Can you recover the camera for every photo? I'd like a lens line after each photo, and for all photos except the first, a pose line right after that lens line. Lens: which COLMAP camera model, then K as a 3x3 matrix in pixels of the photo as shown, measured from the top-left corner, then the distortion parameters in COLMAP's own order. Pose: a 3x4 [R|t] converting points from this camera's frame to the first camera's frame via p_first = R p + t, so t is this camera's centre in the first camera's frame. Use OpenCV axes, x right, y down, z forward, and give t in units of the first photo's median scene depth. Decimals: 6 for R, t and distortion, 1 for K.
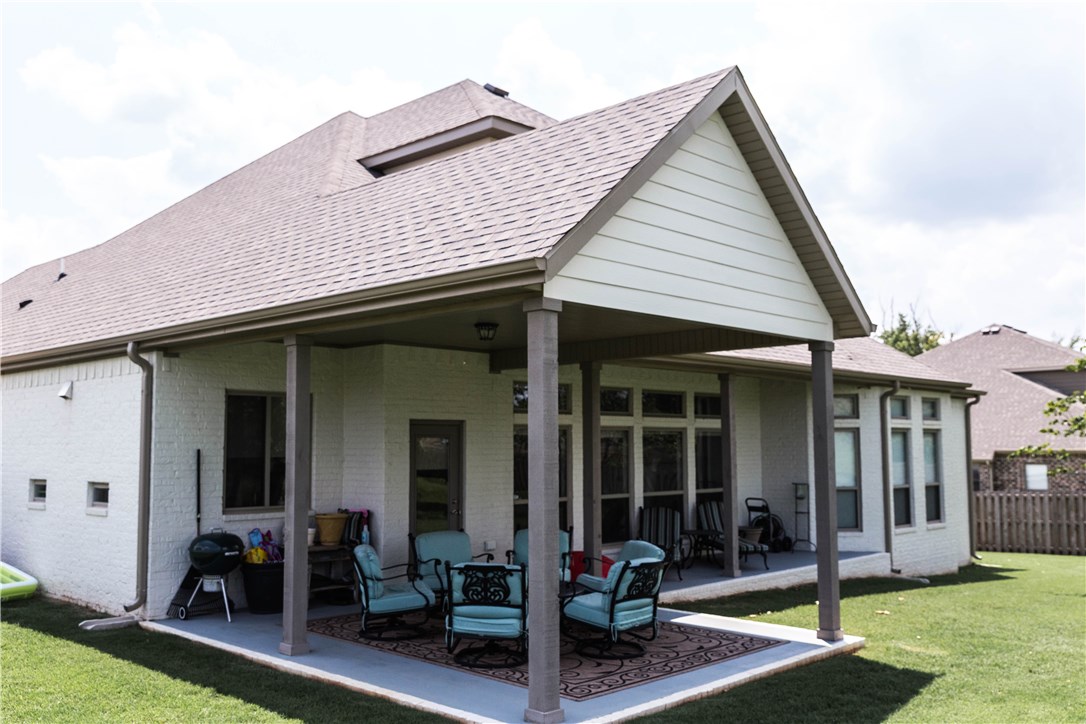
lens RADIAL K [[973.1, 0, 543.2], [0, 973.1, 362.5], [0, 0, 1]] dist [0.015318, 0.010770]
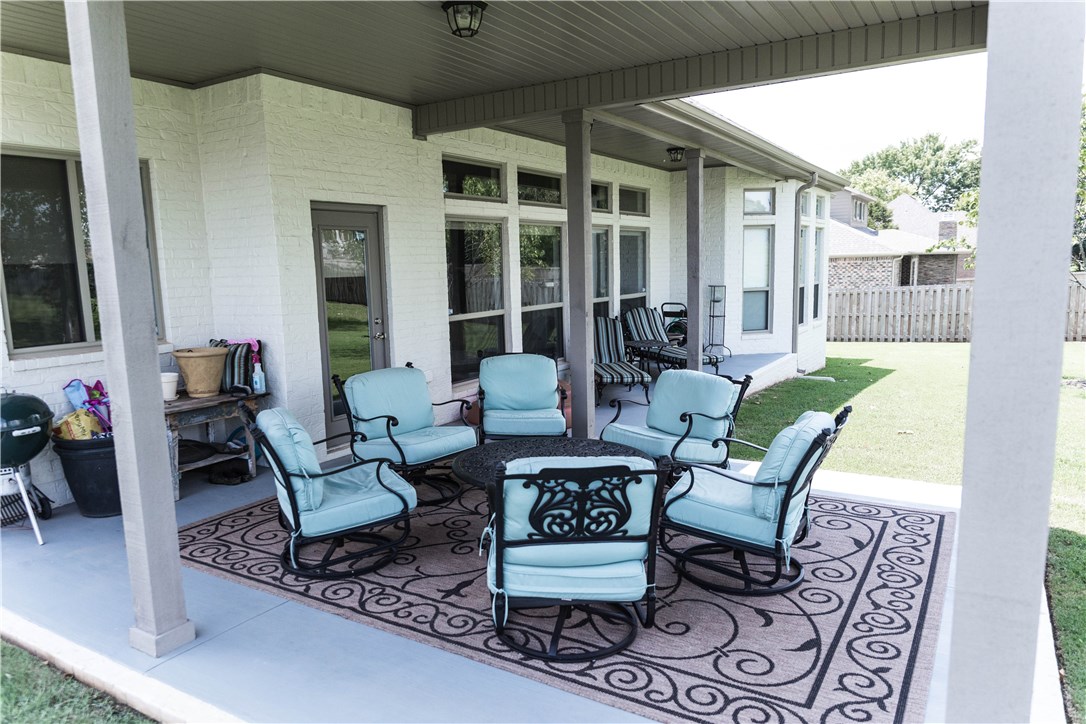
lens RADIAL K [[764.5, 0, 507.6], [0, 764.5, 383.4], [0, 0, 1]] dist [-0.008696, -0.008538]
pose [[0.982088, -0.054545, 0.180356, -0.113412], [0.010645, 0.971716, 0.235912, 0.062489], [-0.188122, -0.229766, 0.954891, 0.487955]]
